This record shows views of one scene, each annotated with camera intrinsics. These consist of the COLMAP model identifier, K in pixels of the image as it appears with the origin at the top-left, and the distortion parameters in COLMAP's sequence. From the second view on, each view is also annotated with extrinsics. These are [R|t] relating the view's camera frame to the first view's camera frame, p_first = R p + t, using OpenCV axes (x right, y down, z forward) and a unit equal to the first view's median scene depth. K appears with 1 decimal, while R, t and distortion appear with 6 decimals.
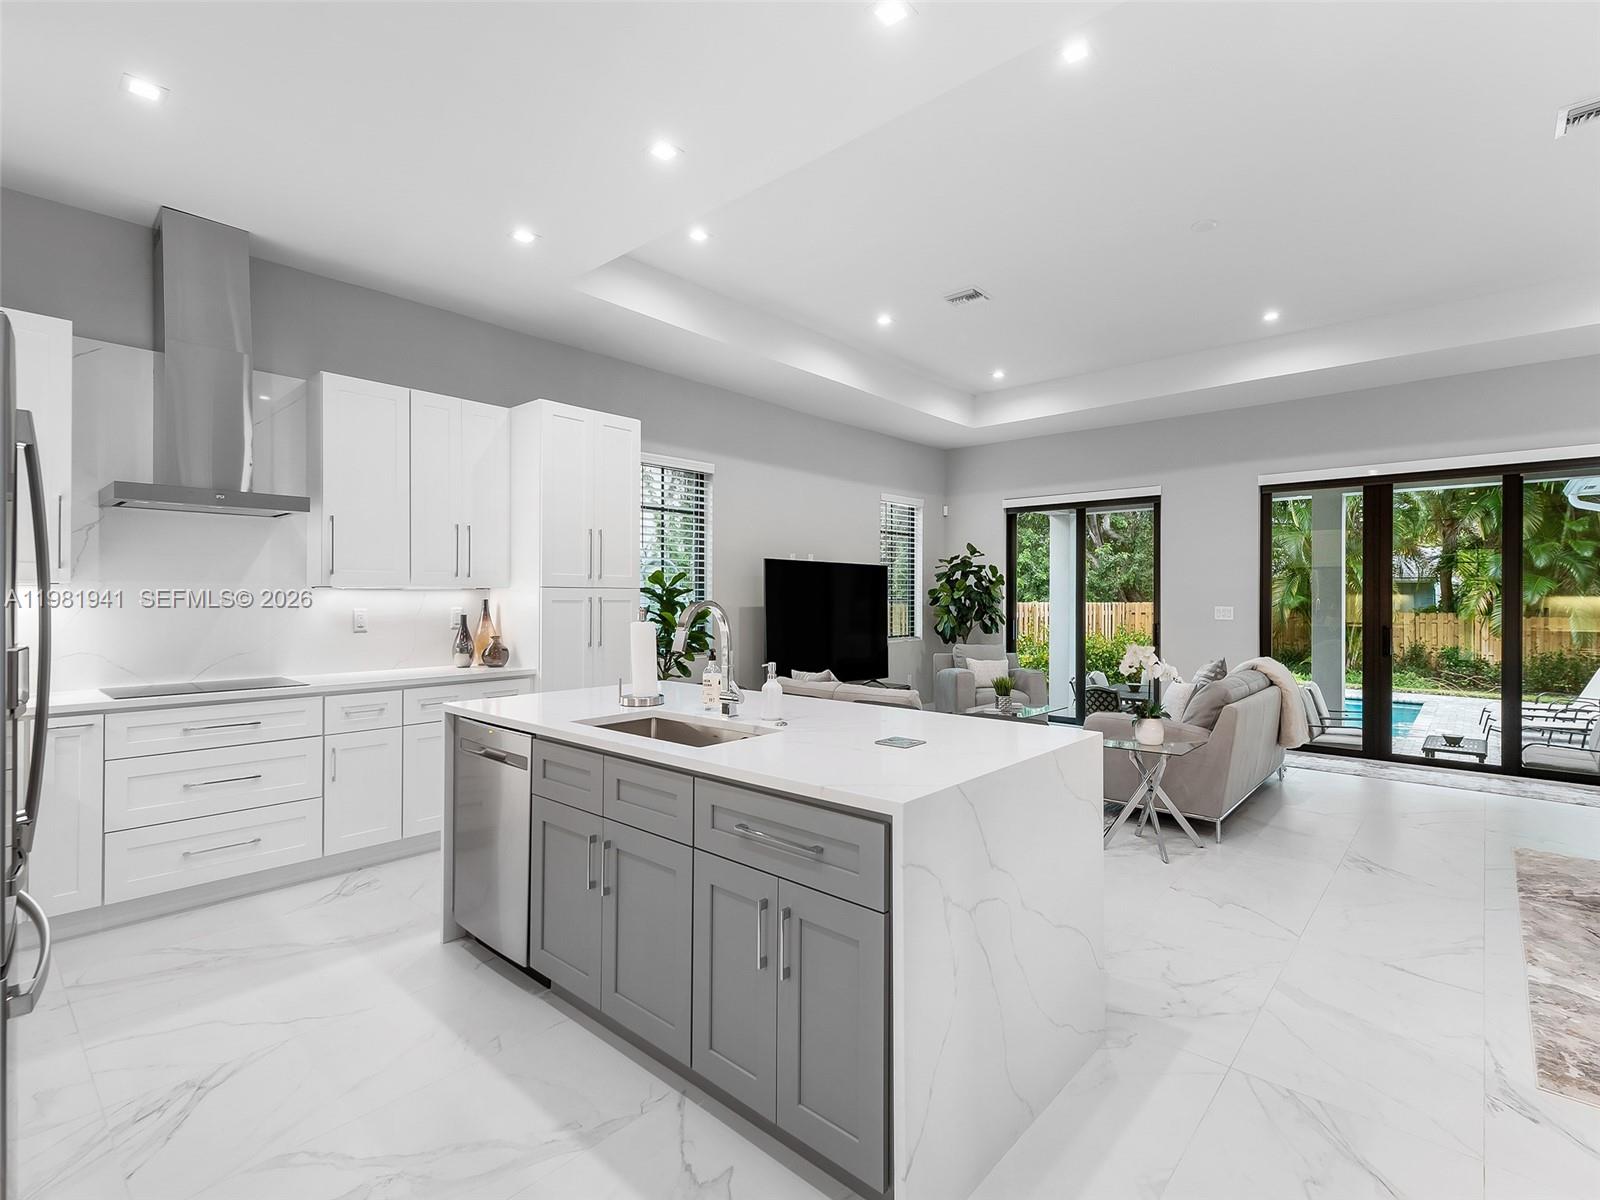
lens RADIAL K [[756.3, 0, 810.5], [0, 756.3, 596.4], [0, 0, 1]] dist [0.019325, -0.006833]
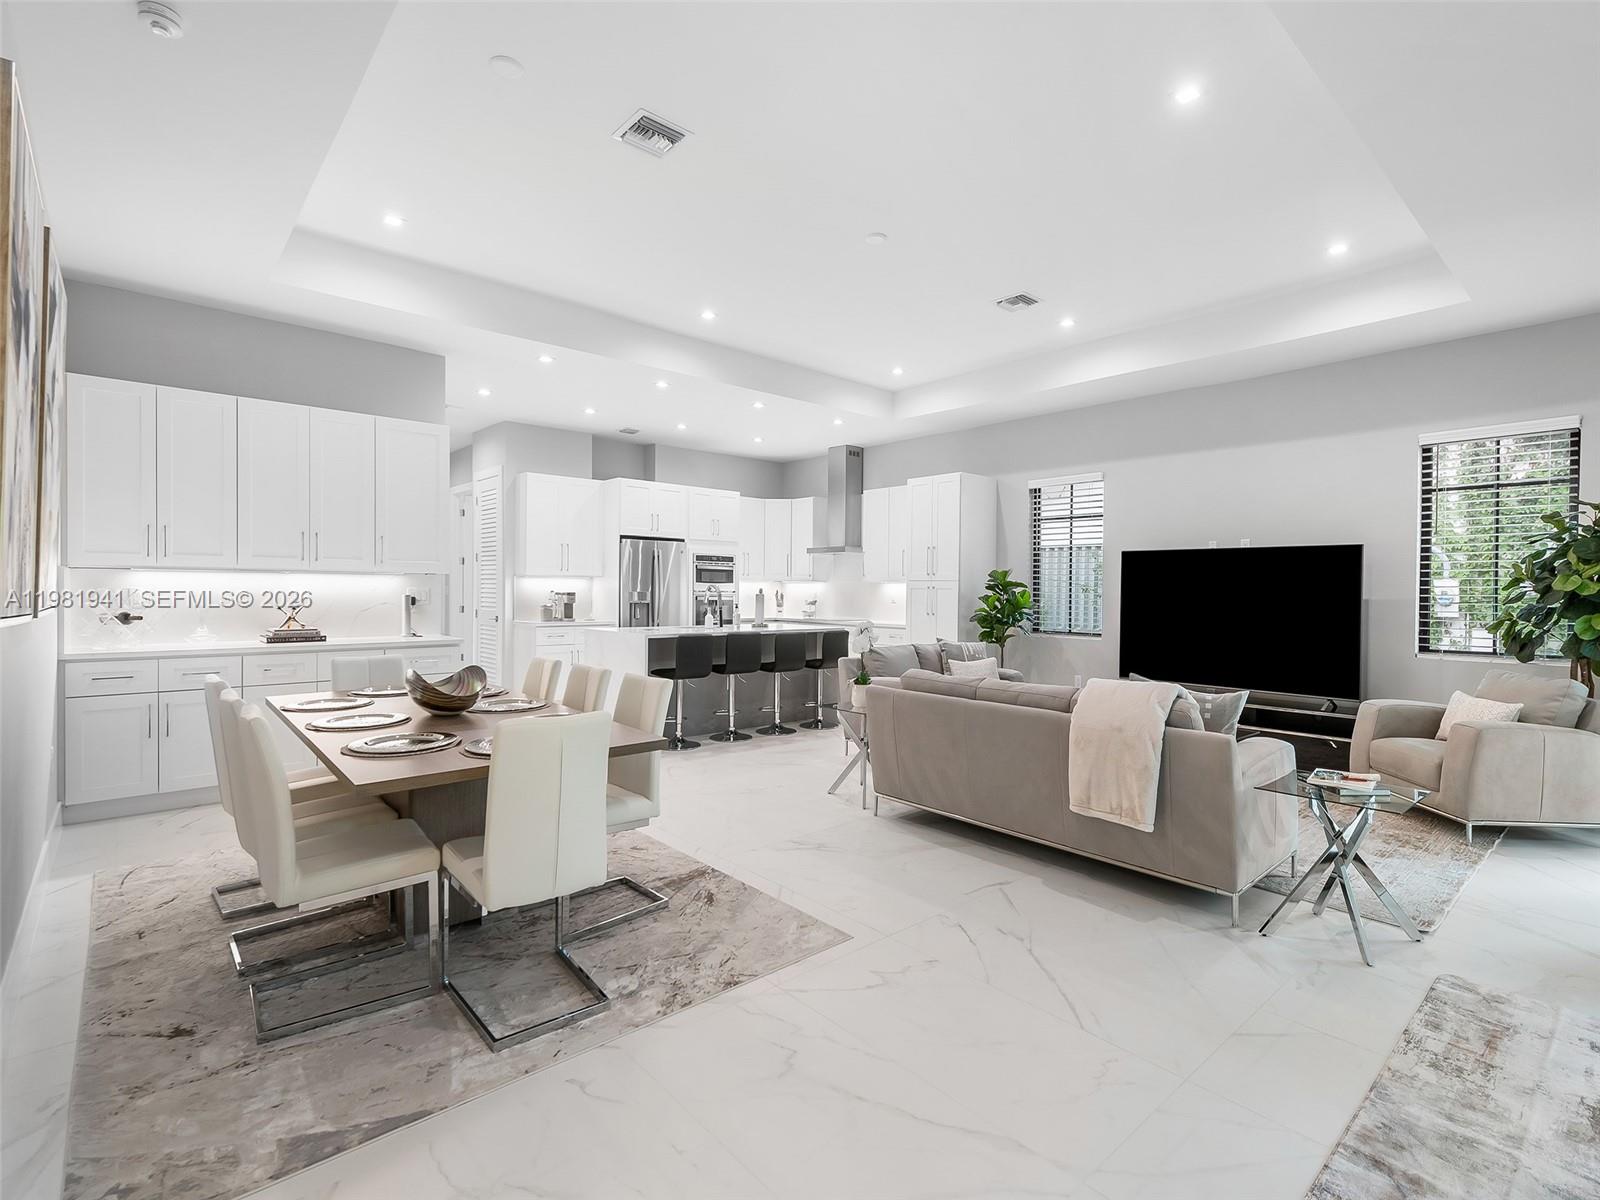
lens RADIAL K [[756.3, 0, 798.3], [0, 756.3, 601.4], [0, 0, 1]] dist [0.019325, -0.006833]
pose [[-0.129705, 0.012316, -0.991476, 1.342297], [-0.012483, 0.999823, 0.014053, 0.013097], [0.991474, 0.014199, -0.129528, 0.870173]]
